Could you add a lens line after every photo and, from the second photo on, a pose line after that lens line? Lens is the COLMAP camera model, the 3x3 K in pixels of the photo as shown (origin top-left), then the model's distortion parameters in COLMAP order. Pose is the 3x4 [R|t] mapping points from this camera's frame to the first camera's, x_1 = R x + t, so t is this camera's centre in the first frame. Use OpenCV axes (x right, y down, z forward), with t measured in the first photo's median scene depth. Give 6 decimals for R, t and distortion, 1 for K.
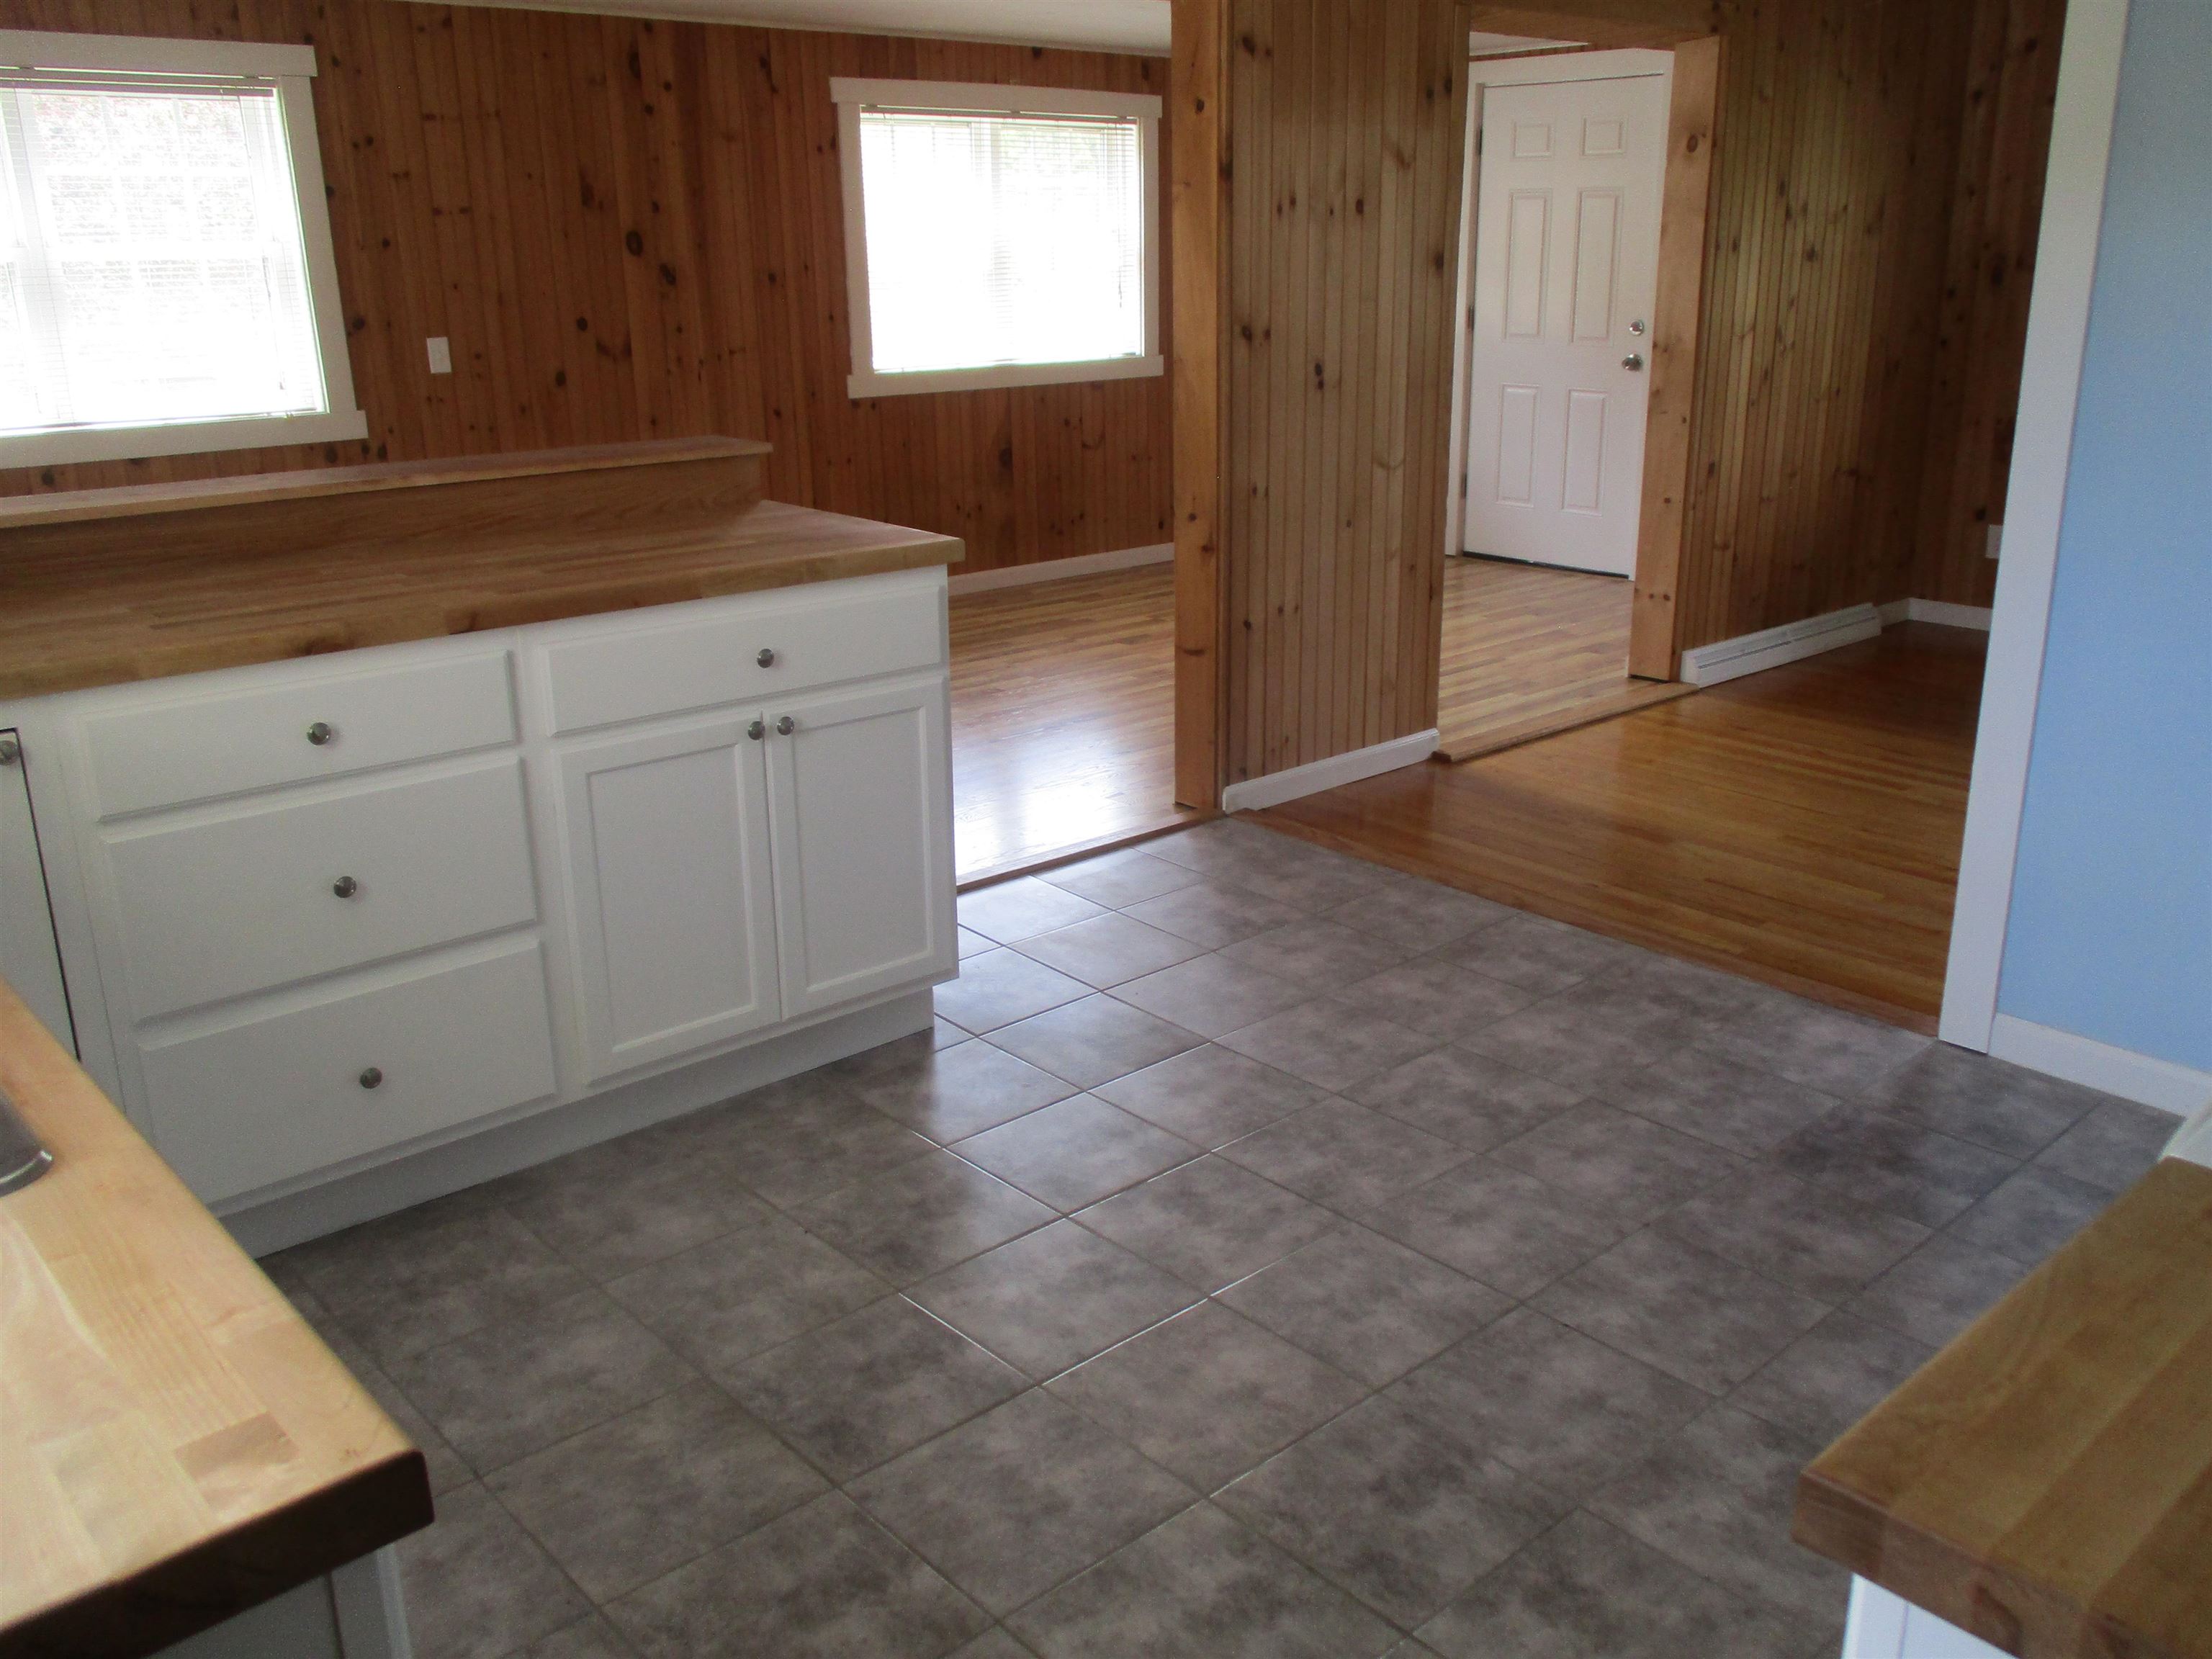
lens RADIAL K [[1854.2, 0, 1126.4], [0, 1854.2, 824.9], [0, 0, 1]] dist [-0.025383, 0.031135]
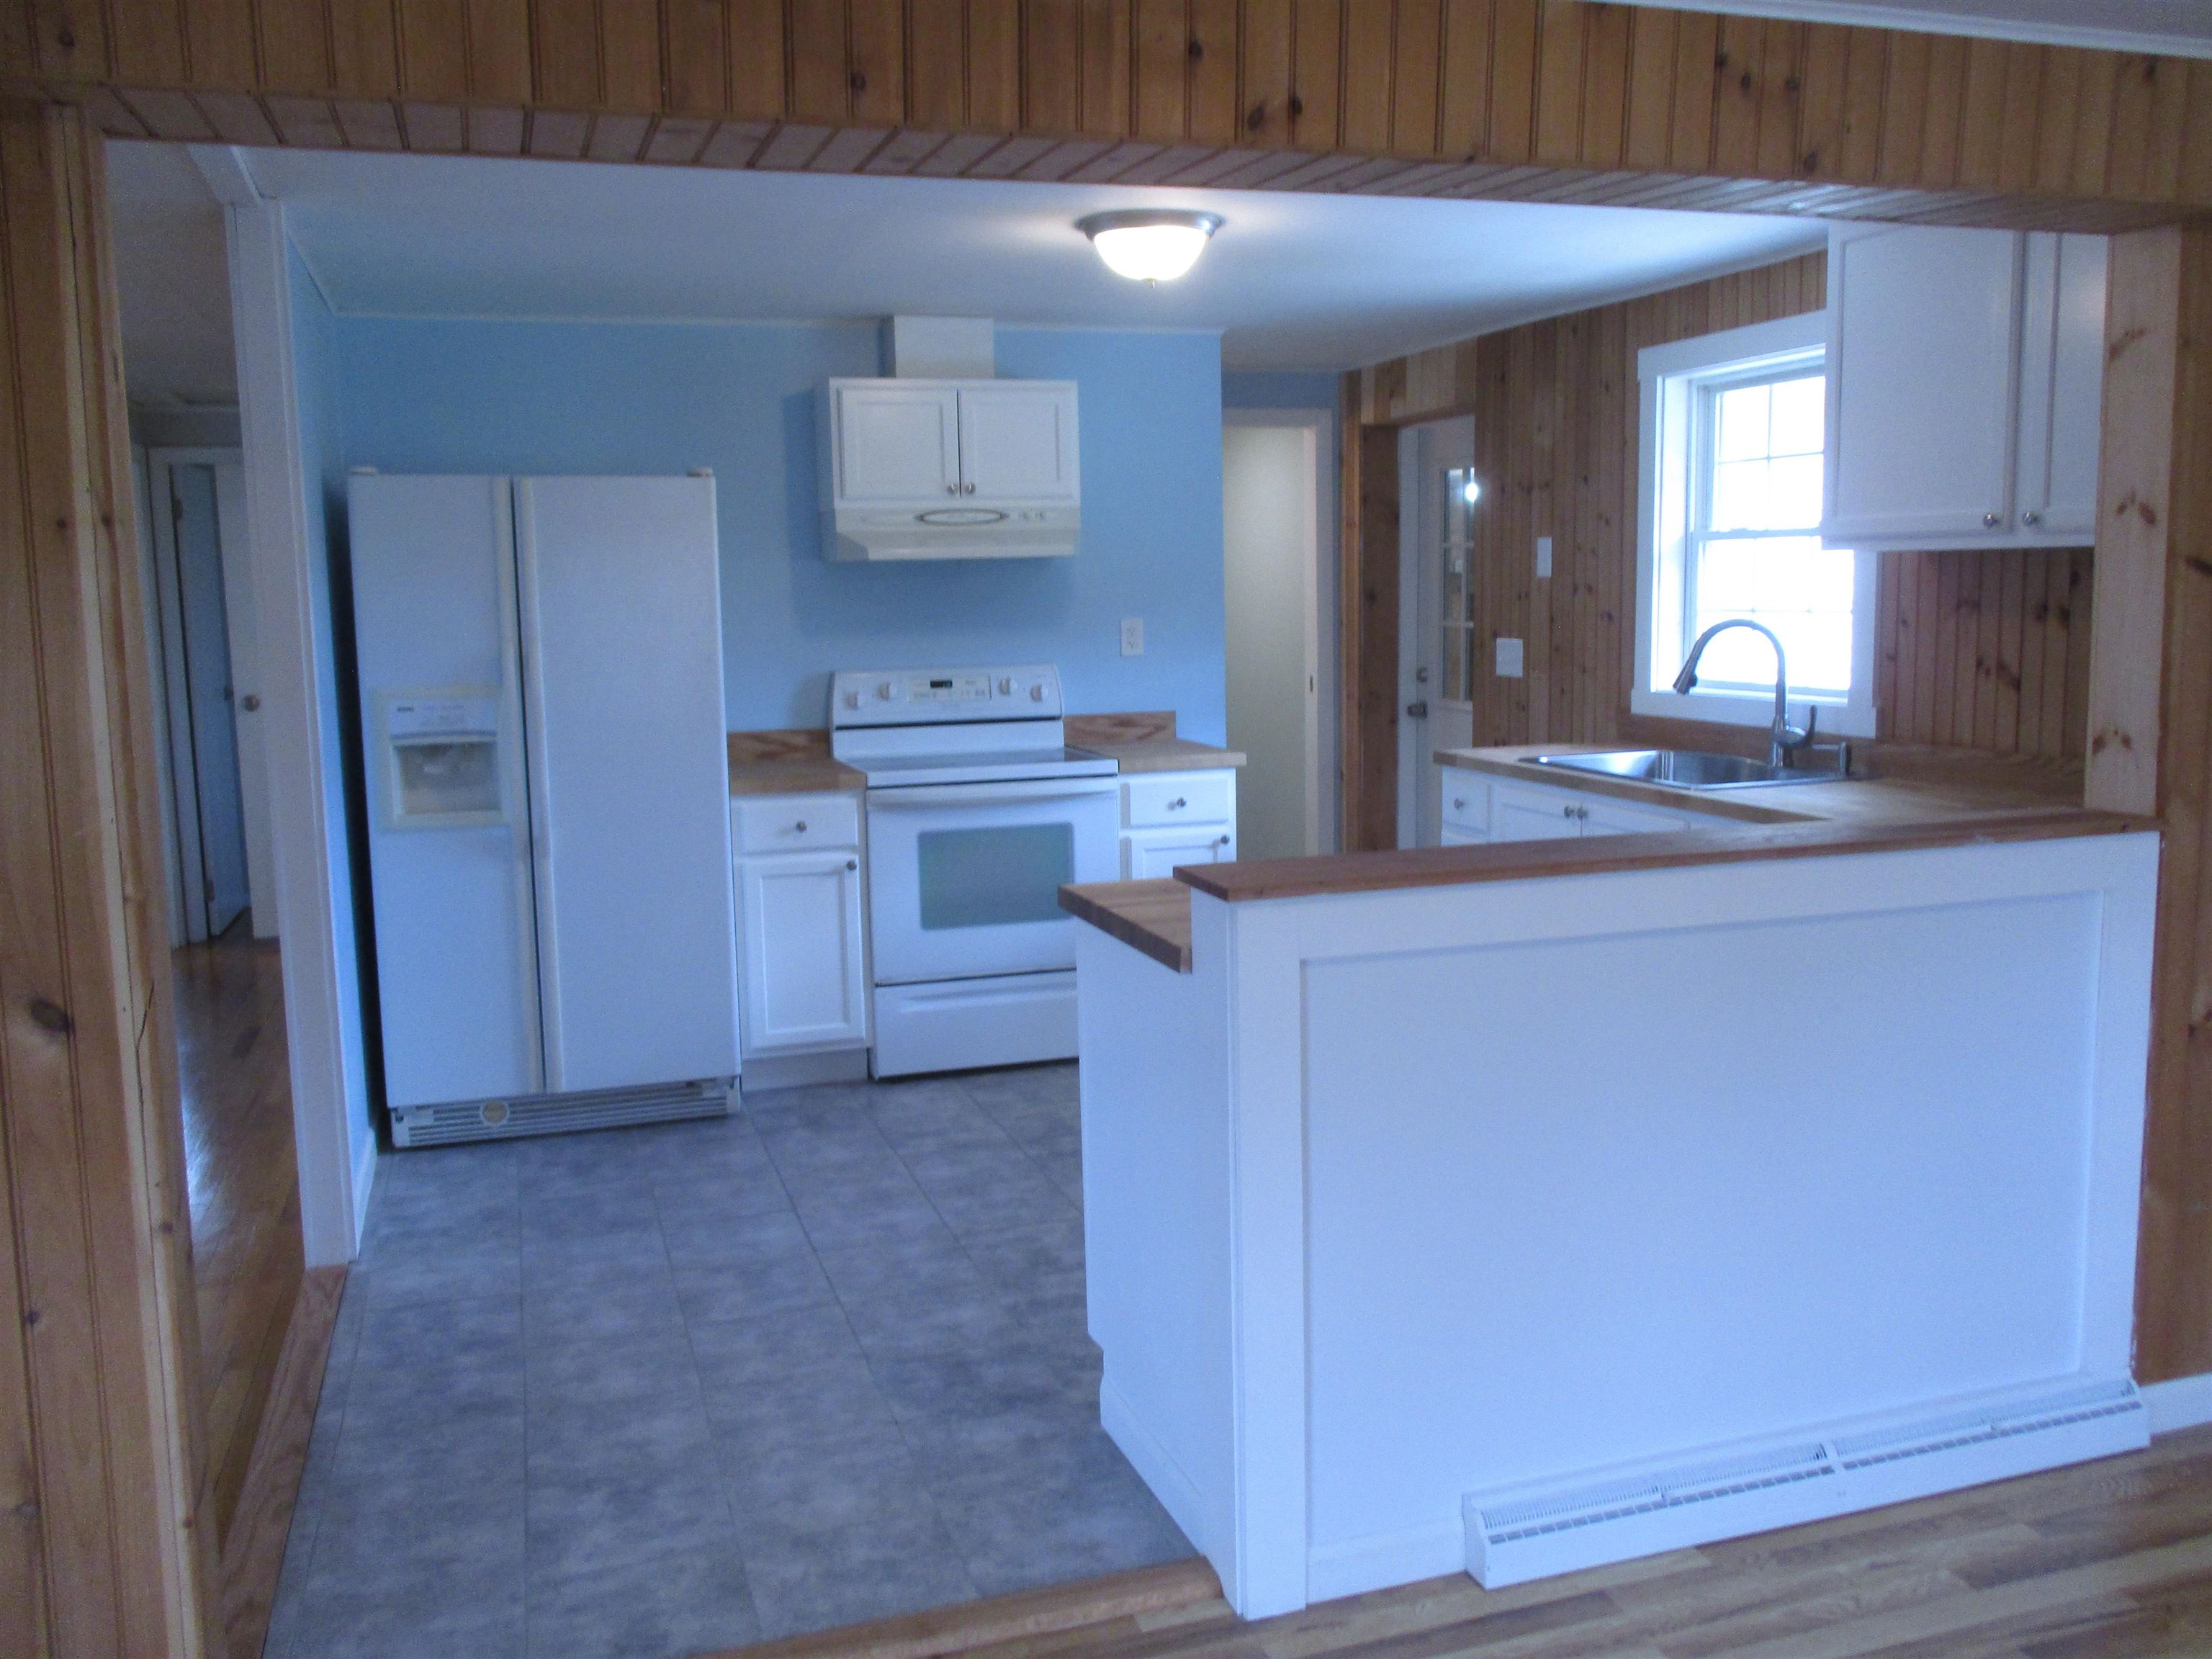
lens RADIAL K [[1854.2, 0, 1120.4], [0, 1854.2, 824.7], [0, 0, 1]] dist [-0.025383, 0.031135]
pose [[-0.913085, -0.024253, 0.407048, -0.676883], [0.152495, 0.905487, 0.396028, -0.740154], [-0.378182, 0.423680, -0.823088, 2.300794]]
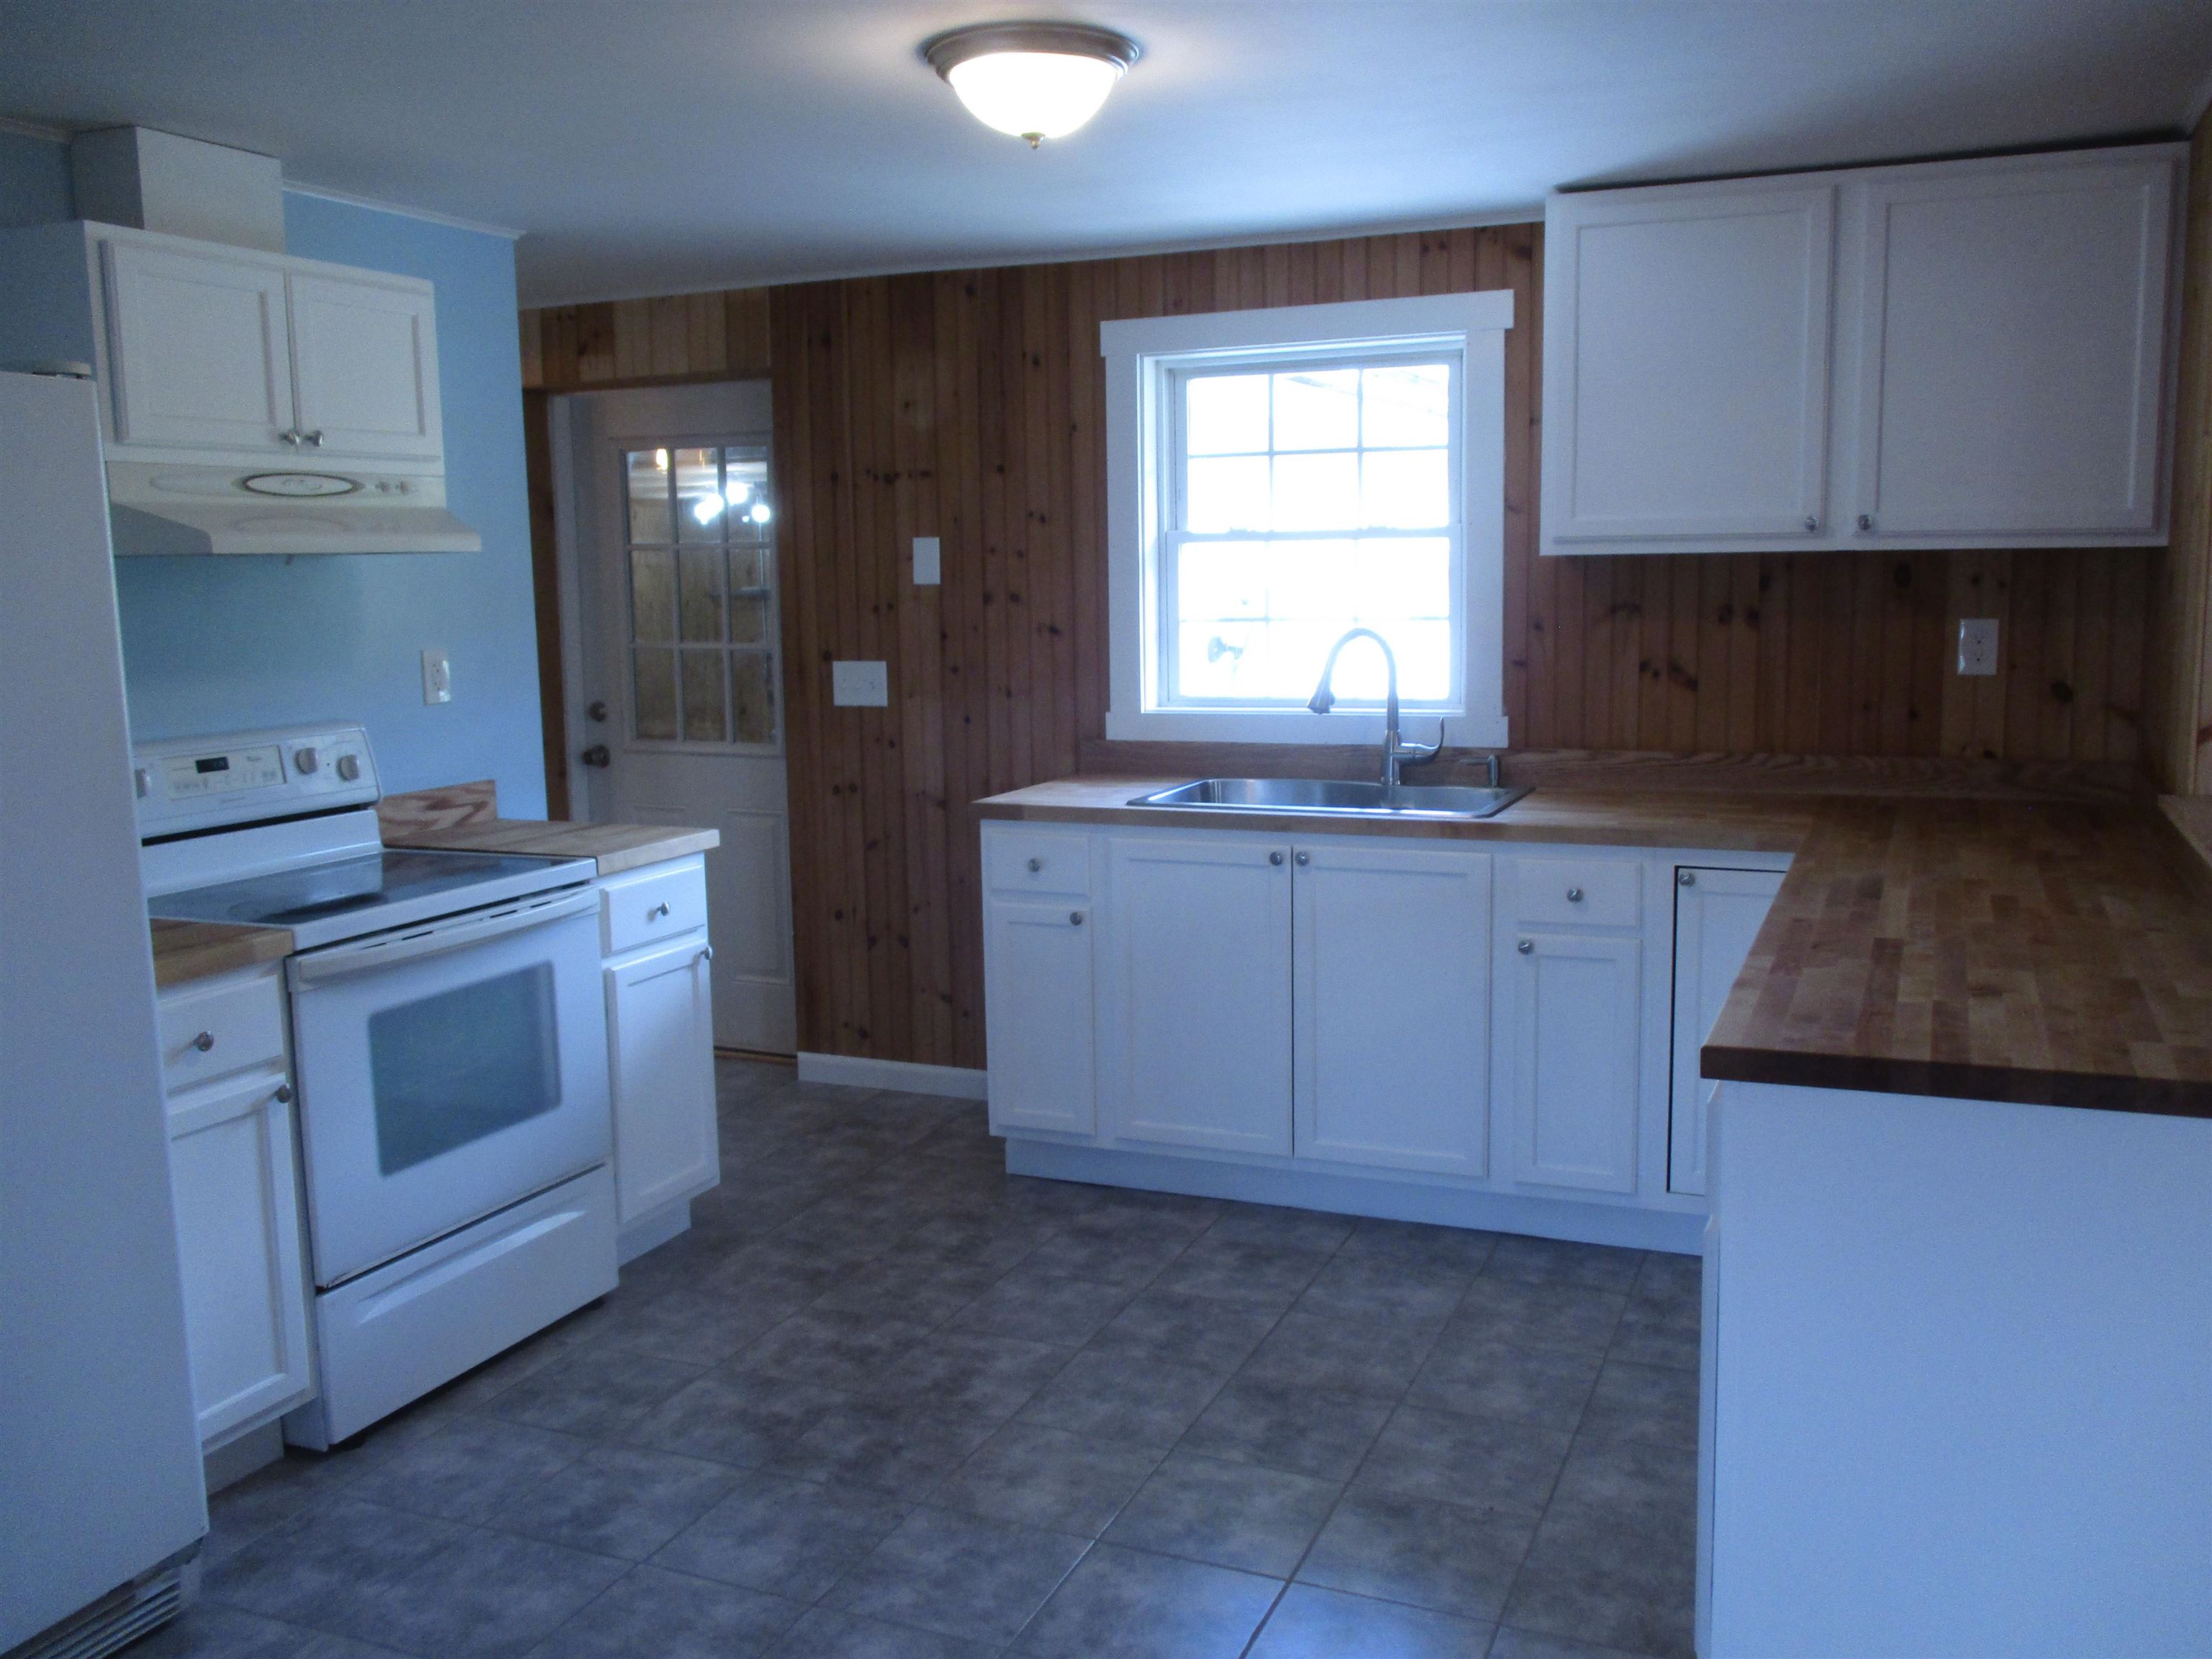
lens RADIAL K [[1854.2, 0, 1130.0], [0, 1854.2, 824.9], [0, 0, 1]] dist [-0.025383, 0.031135]
pose [[-0.908074, 0.084536, -0.410190, 0.459292], [-0.101105, 0.906200, 0.410584, -0.604963], [0.406423, 0.414313, -0.814349, 1.805734]]
